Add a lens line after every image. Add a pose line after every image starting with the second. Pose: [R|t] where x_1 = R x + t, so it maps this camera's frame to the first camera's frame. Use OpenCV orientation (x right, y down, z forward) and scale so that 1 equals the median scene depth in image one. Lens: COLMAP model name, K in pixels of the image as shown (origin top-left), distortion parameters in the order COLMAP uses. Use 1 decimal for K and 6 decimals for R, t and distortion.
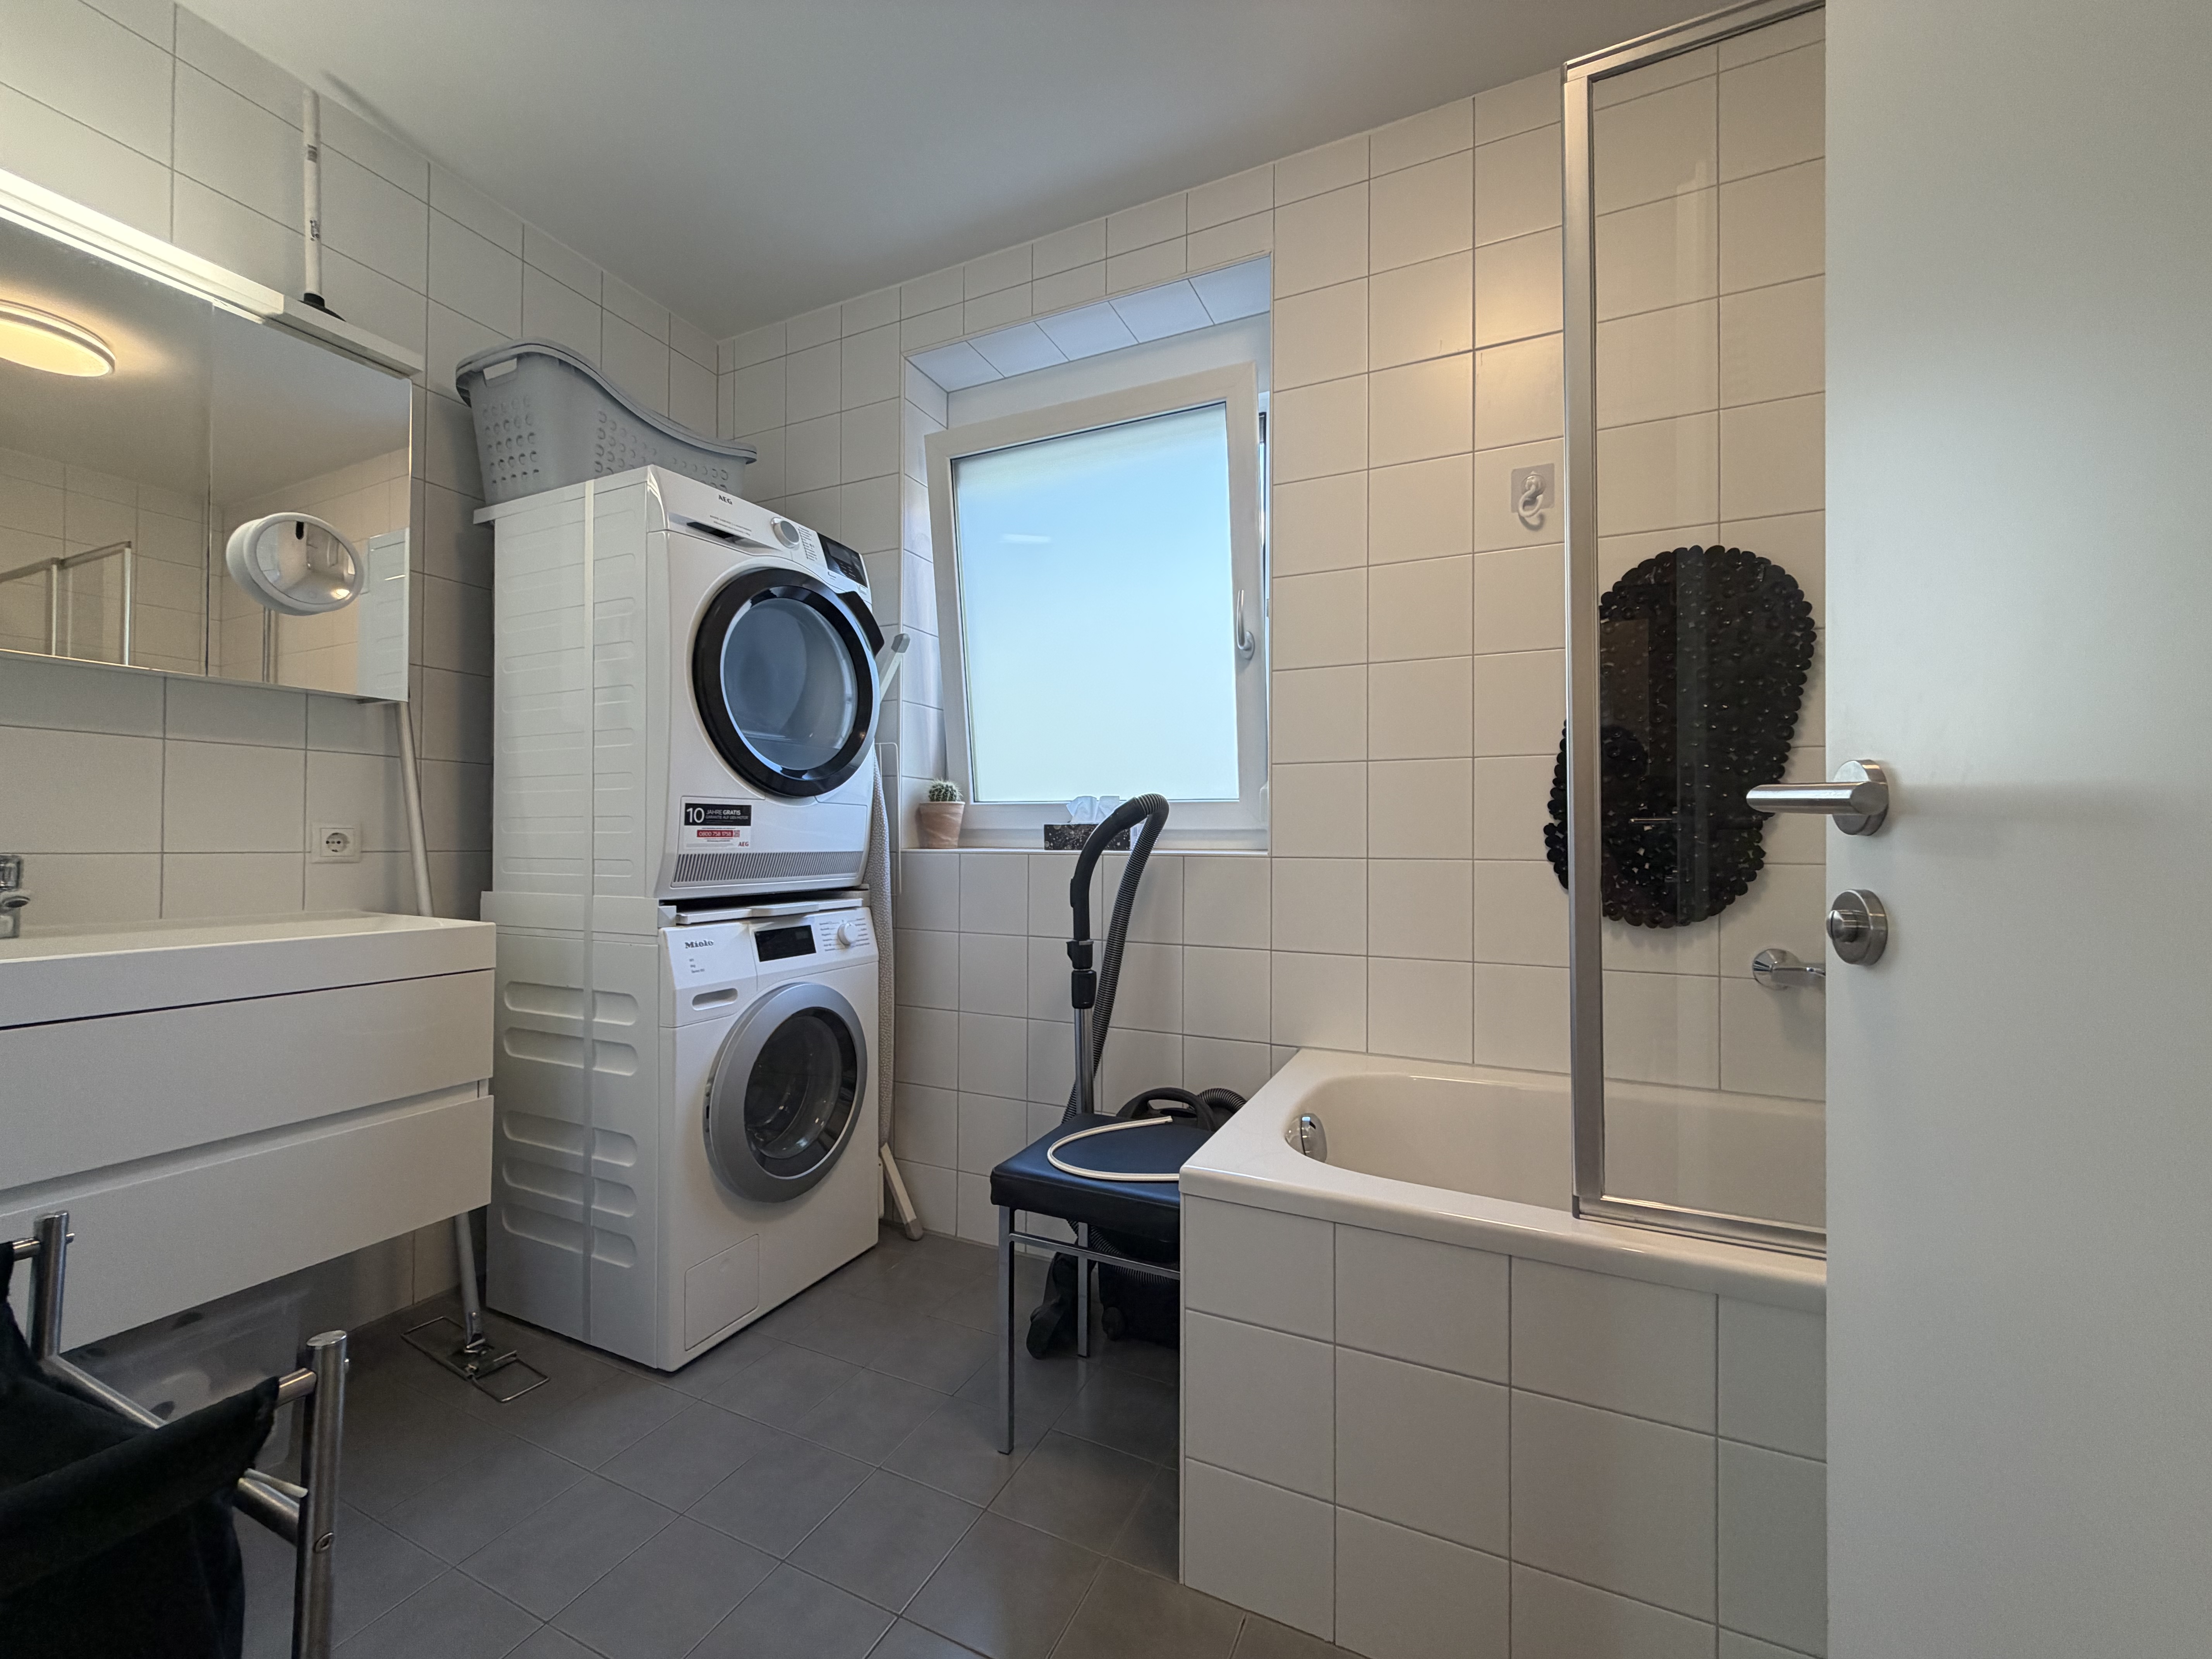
lens RADIAL K [[881.7, 0, 1101.3], [0, 881.7, 835.7], [0, 0, 1]] dist [0.001797, -0.000225]
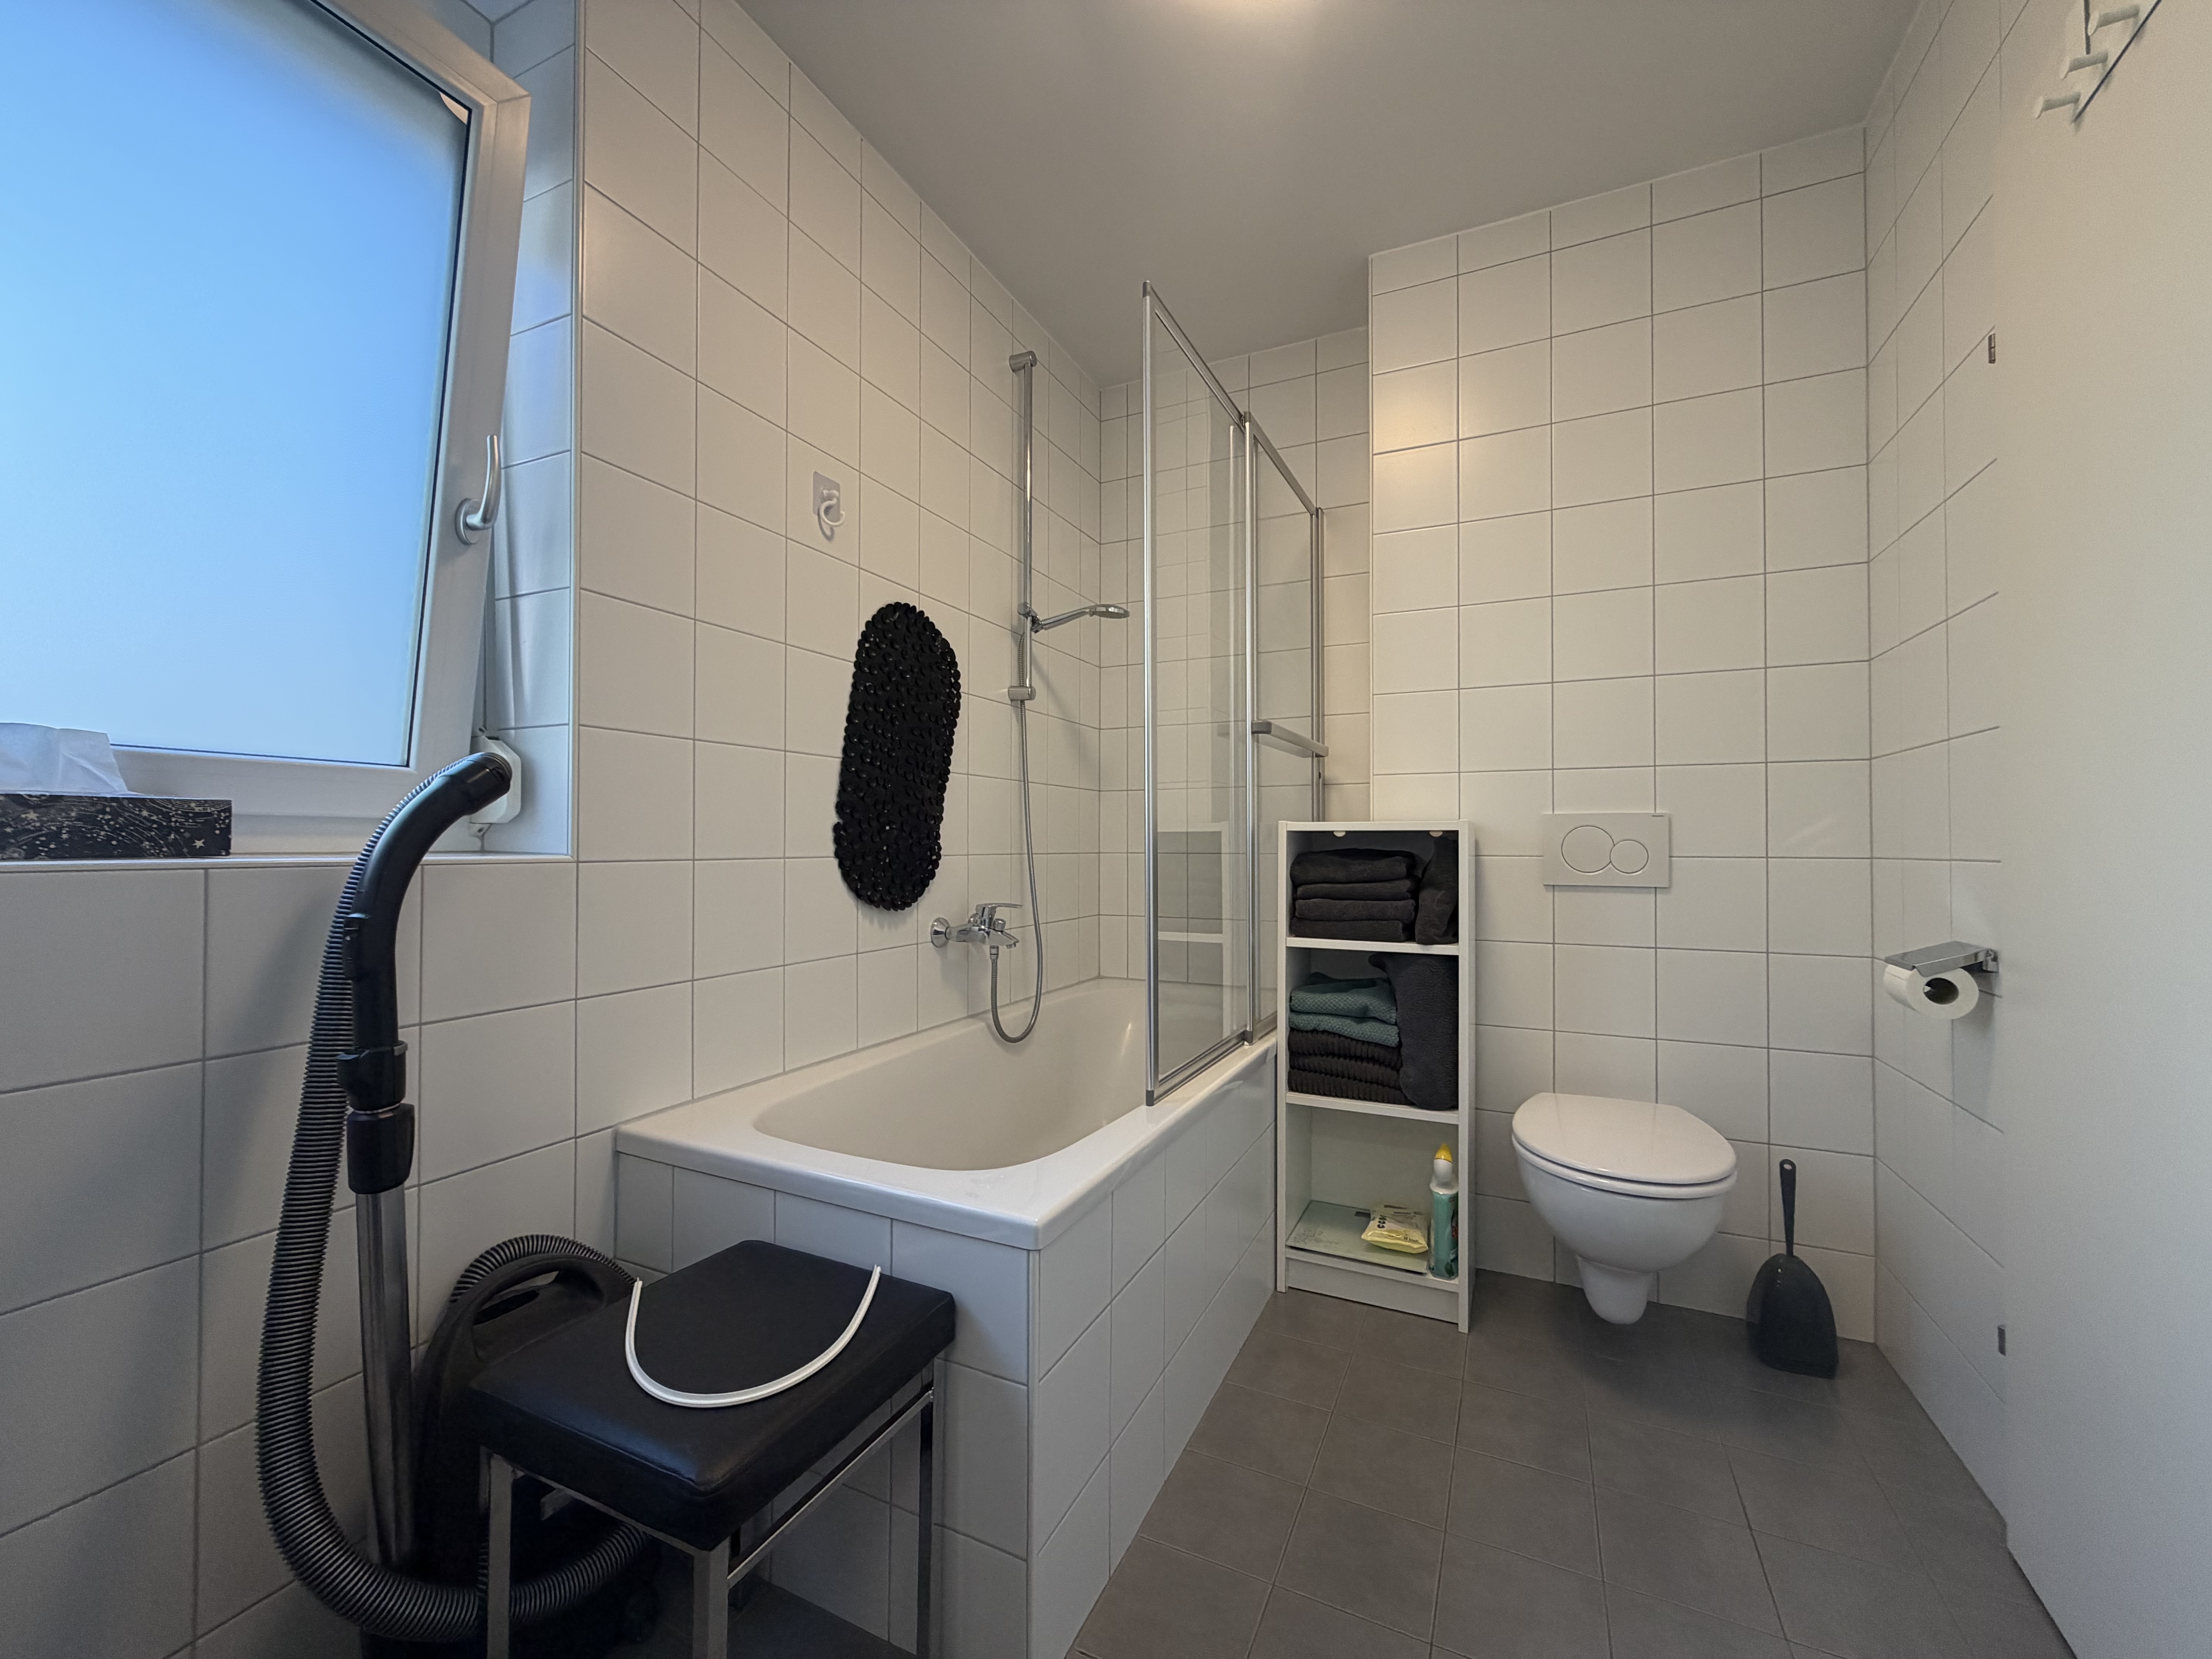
lens RADIAL K [[881.7, 0, 1101.3], [0, 881.7, 835.7], [0, 0, 1]] dist [0.001797, -0.000225]
pose [[0.018896, 0.003000, 0.999817, -0.570618], [-0.010895, 0.999937, -0.002794, 0.001889], [-0.999762, -0.010840, 0.018928, 0.686174]]
